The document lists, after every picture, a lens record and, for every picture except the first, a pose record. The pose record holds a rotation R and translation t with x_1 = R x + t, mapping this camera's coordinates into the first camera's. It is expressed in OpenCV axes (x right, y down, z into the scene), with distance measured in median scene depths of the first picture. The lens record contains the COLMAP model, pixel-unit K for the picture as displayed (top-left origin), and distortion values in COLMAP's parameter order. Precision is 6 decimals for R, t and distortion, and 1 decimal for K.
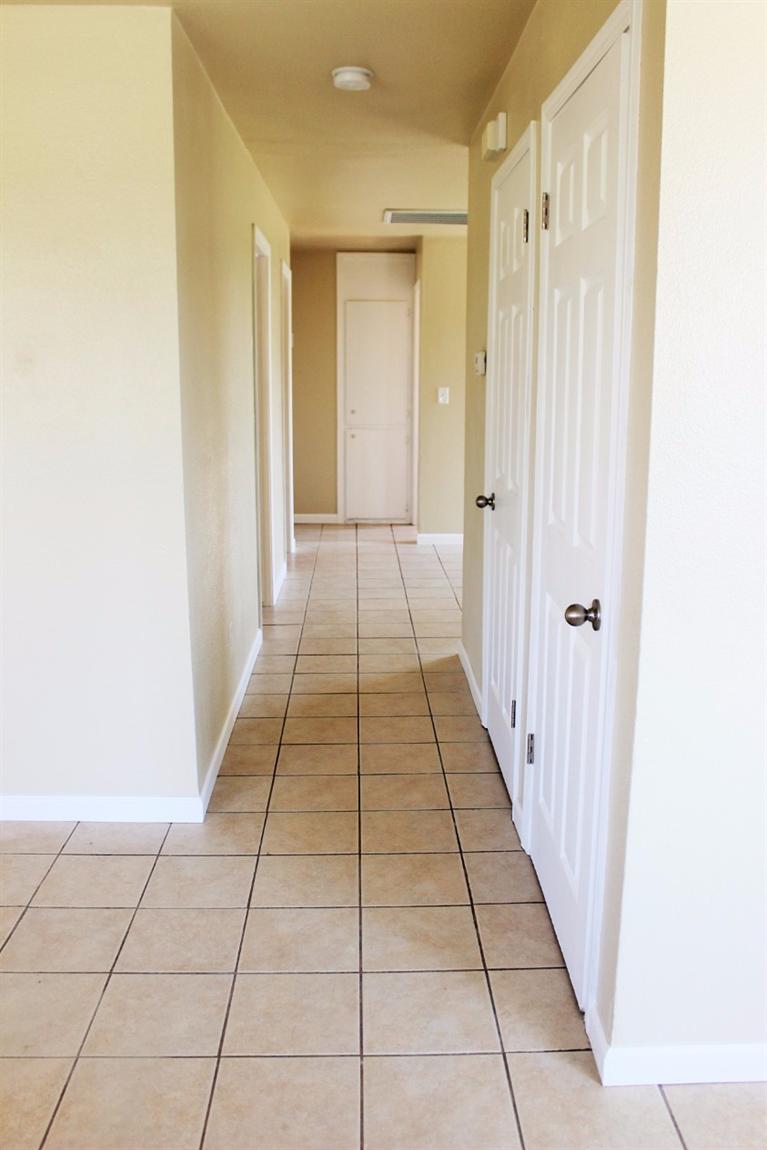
lens RADIAL K [[1015.9, 0, 379.5], [0, 1015.9, 559.9], [0, 0, 1]] dist [-0.133729, 0.190373]
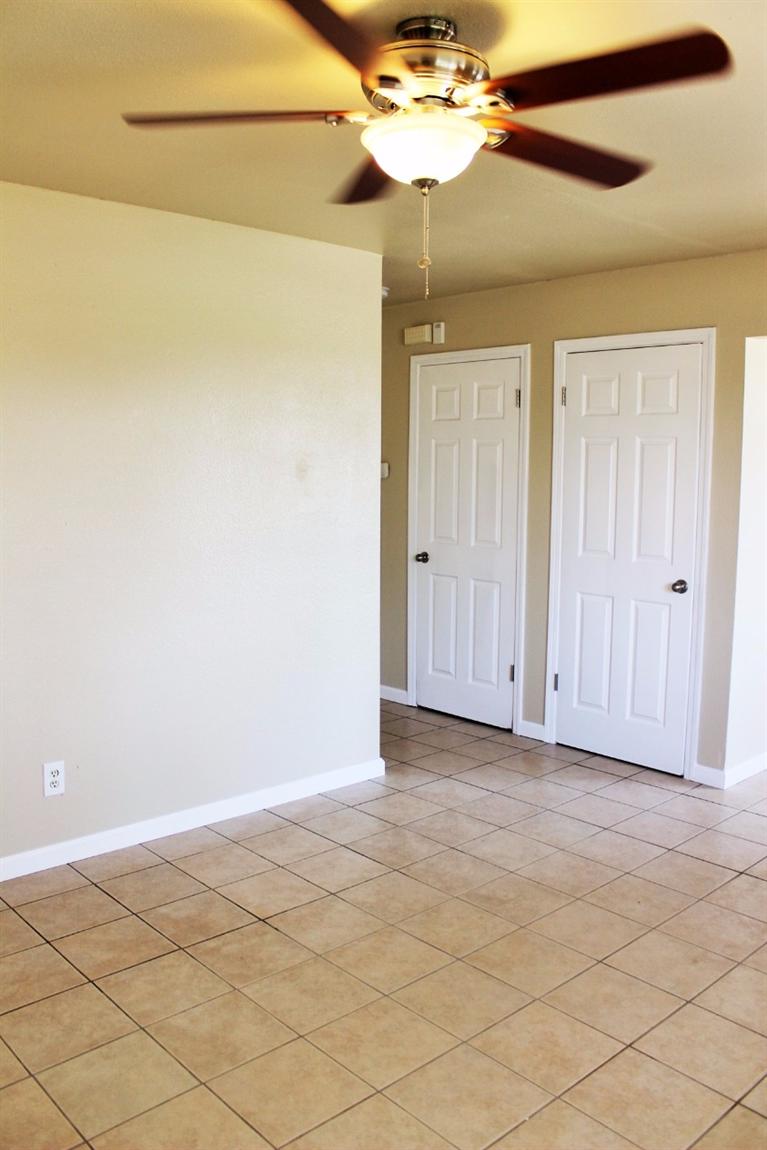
lens RADIAL K [[958.8, 0, 383.5], [0, 958.8, 575.0], [0, 0, 1]] dist [-0.115412, 0.009210]
pose [[0.754119, -0.078078, 0.652080, -0.450610], [0.123144, 0.992108, -0.023622, -0.000788], [-0.645089, 0.098113, 0.757782, -0.045881]]
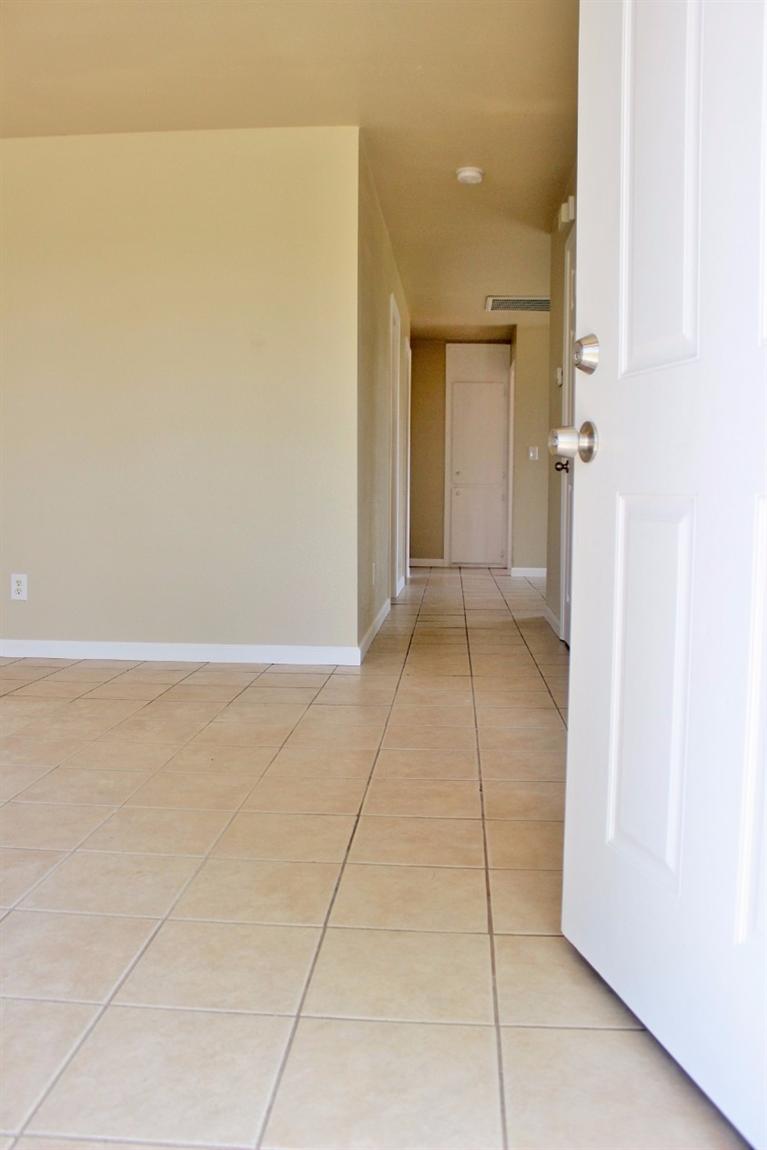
lens RADIAL K [[958.8, 0, 383.5], [0, 958.8, 575.0], [0, 0, 1]] dist [-0.115412, 0.009210]
pose [[0.995496, 0.011710, -0.094078, -0.007294], [-0.021229, 0.994677, -0.100828, 0.111746], [0.092397, 0.102371, 0.990446, -0.150091]]
